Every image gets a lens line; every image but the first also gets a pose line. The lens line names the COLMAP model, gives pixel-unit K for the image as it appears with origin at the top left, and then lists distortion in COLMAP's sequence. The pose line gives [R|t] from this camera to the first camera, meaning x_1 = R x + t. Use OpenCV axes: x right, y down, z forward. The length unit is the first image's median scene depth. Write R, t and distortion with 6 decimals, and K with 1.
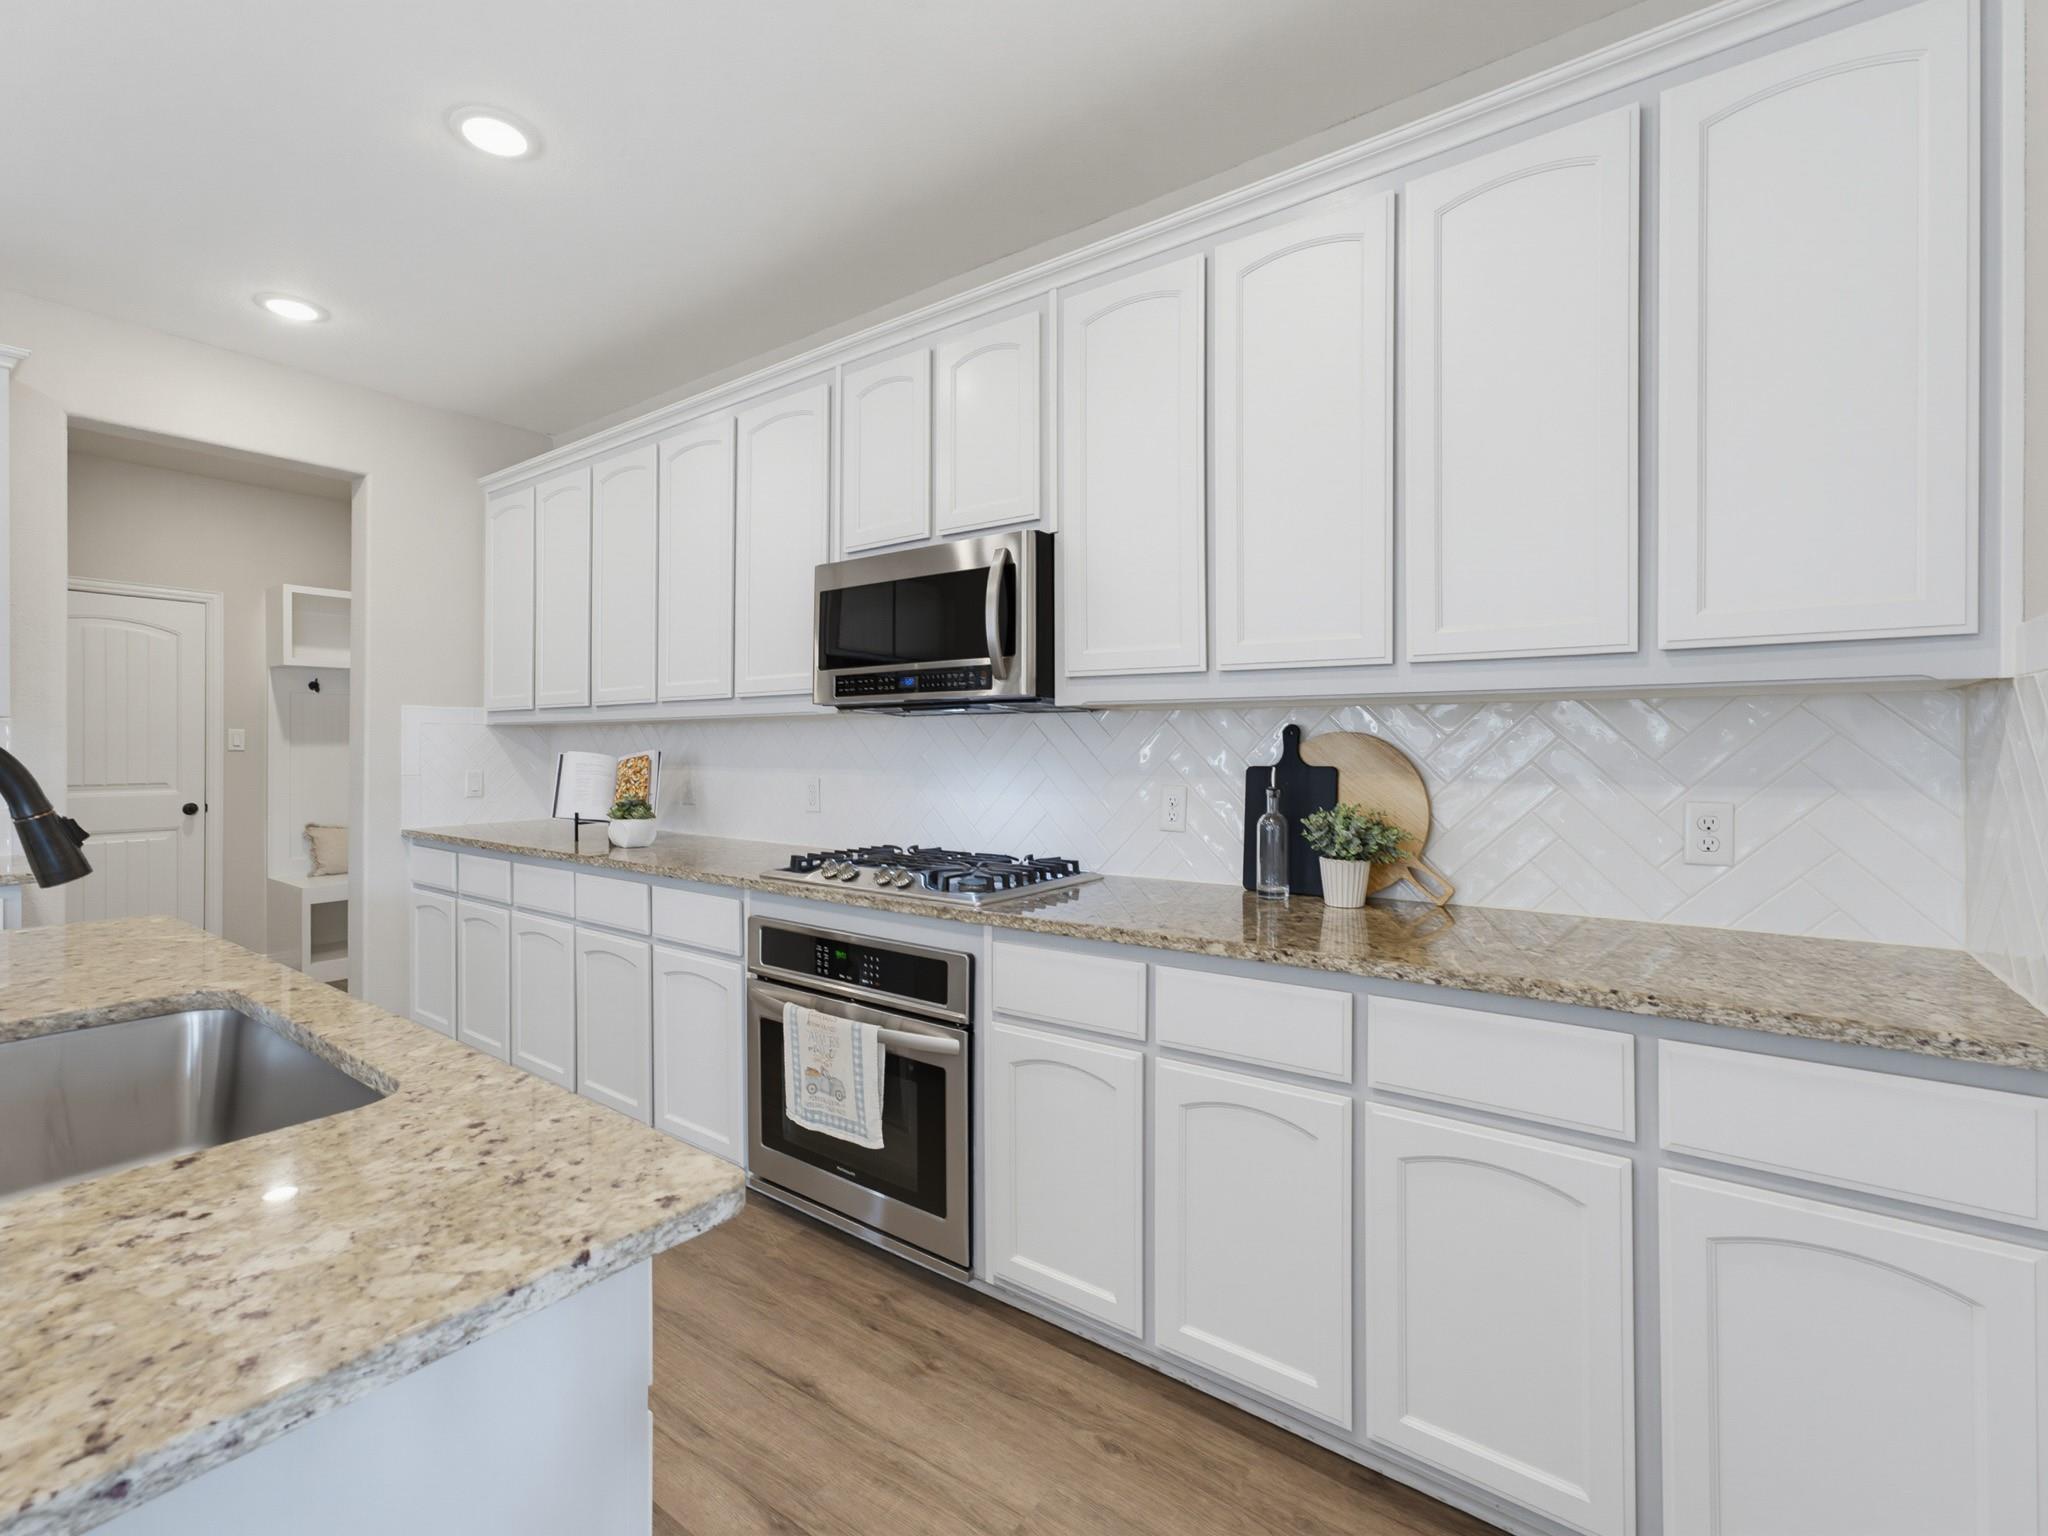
lens RADIAL K [[936.0, 0, 982.2], [0, 936.0, 751.5], [0, 0, 1]] dist [-0.017986, 0.001670]
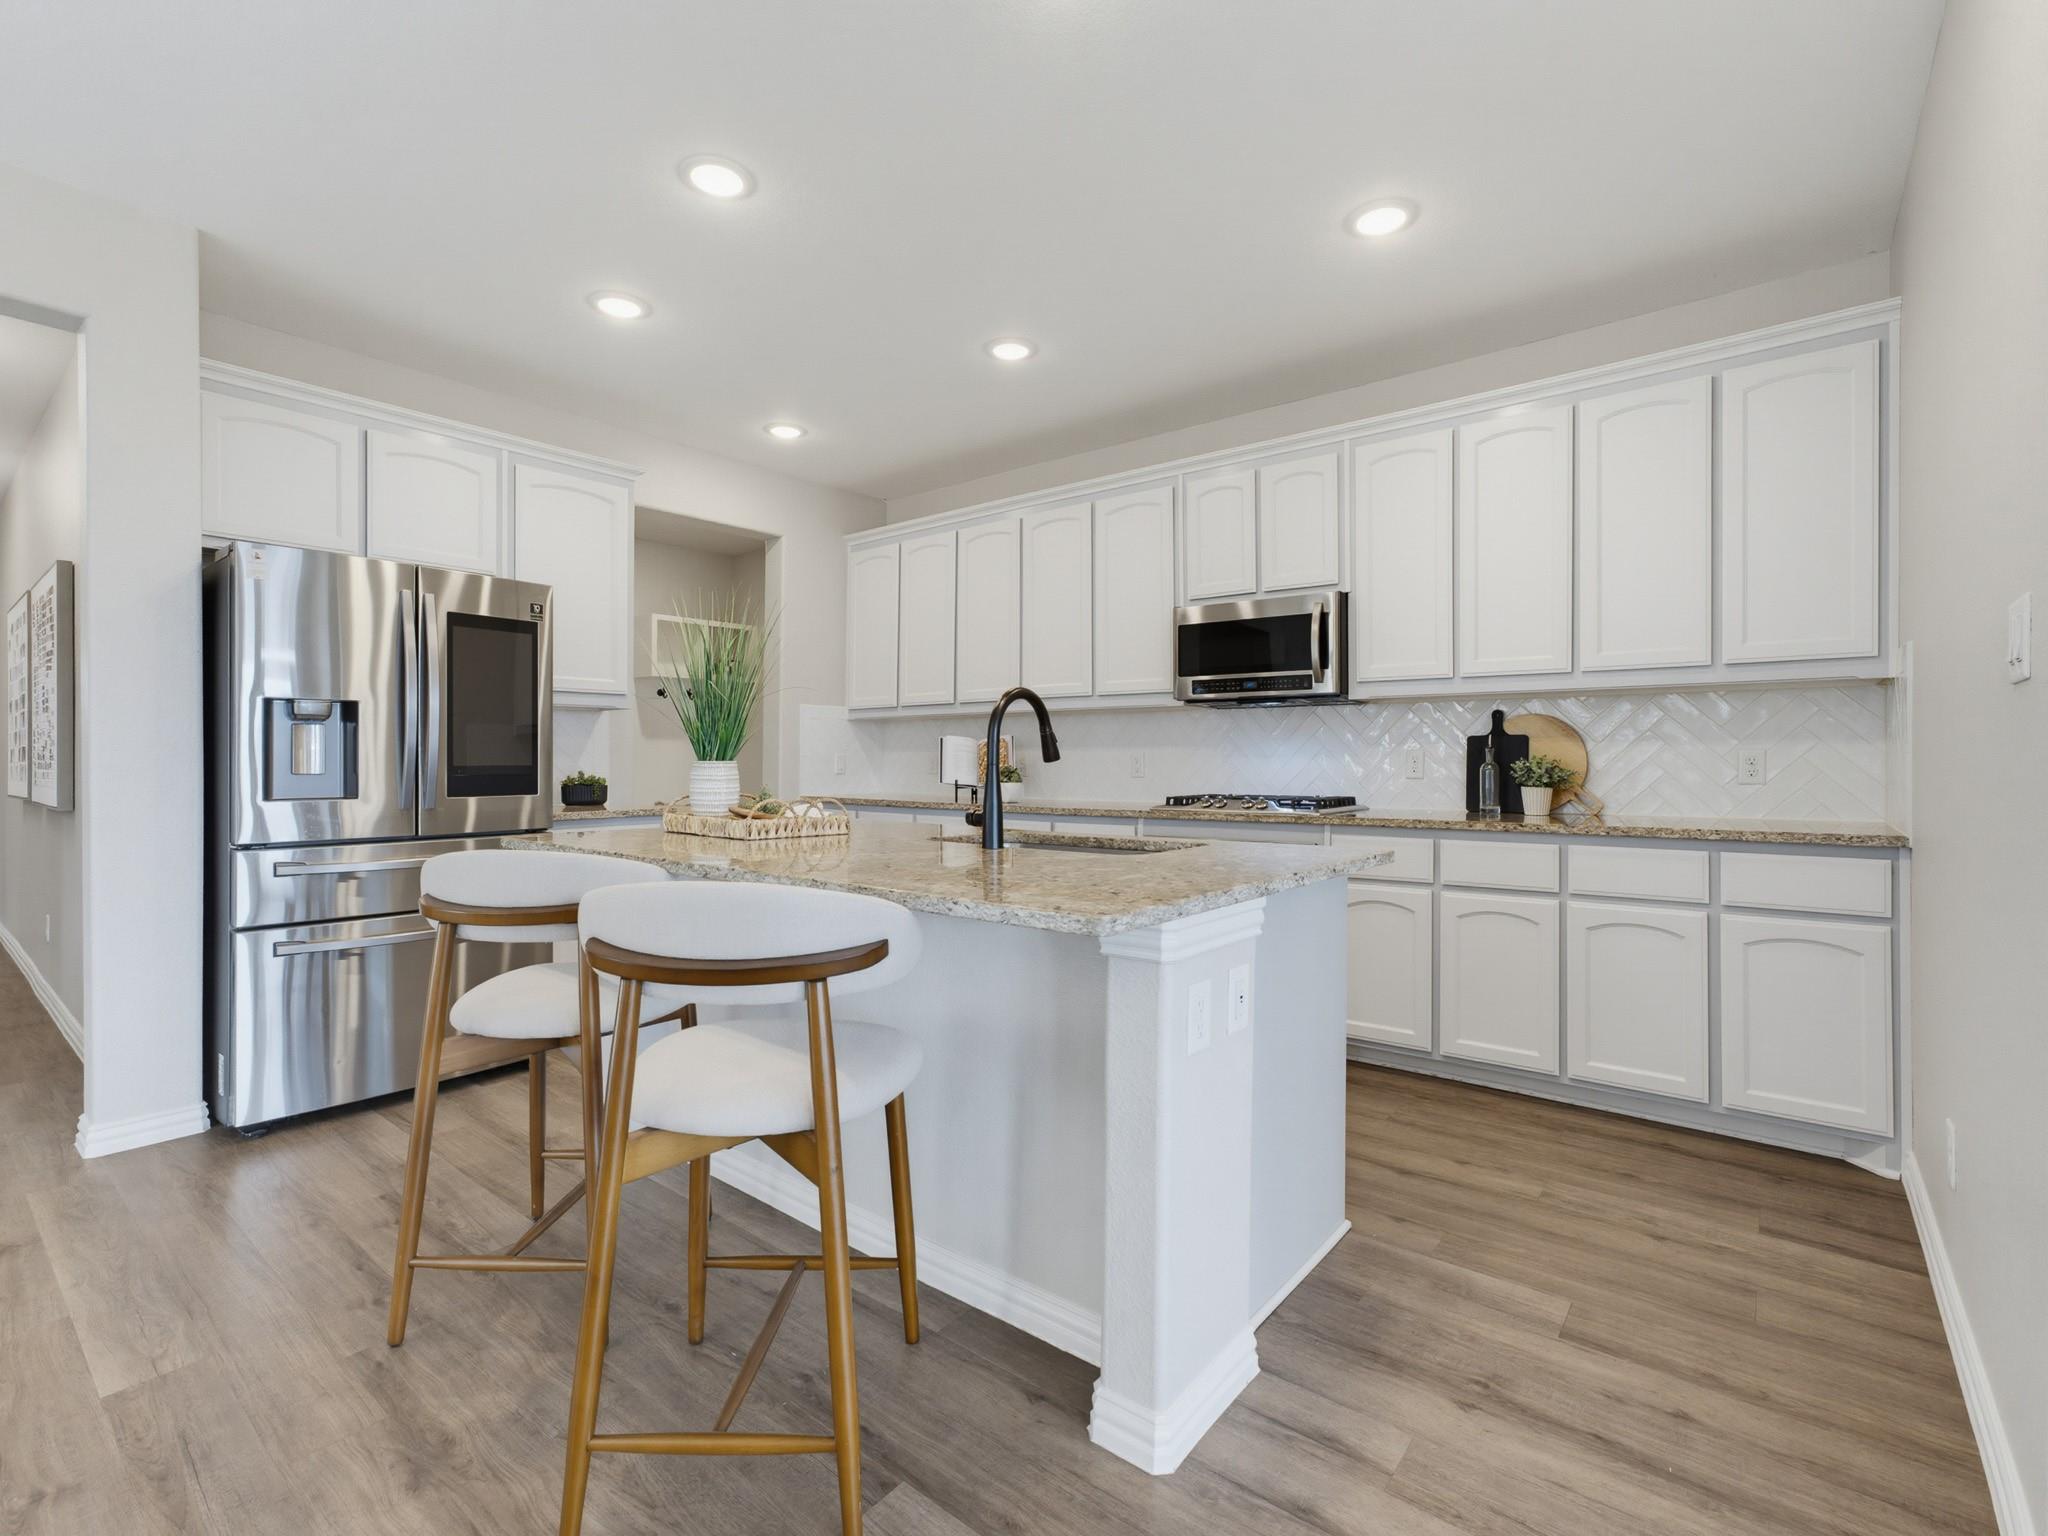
lens RADIAL K [[943.0, 0, 1030.2], [0, 943.0, 762.7], [0, 0, 1]] dist [-0.025084, 0.012005]
pose [[0.999743, 0.000193, -0.022681, -0.446816], [-0.000240, 0.999998, -0.002075, 0.066572], [0.022681, 0.002079, 0.999741, -0.654694]]
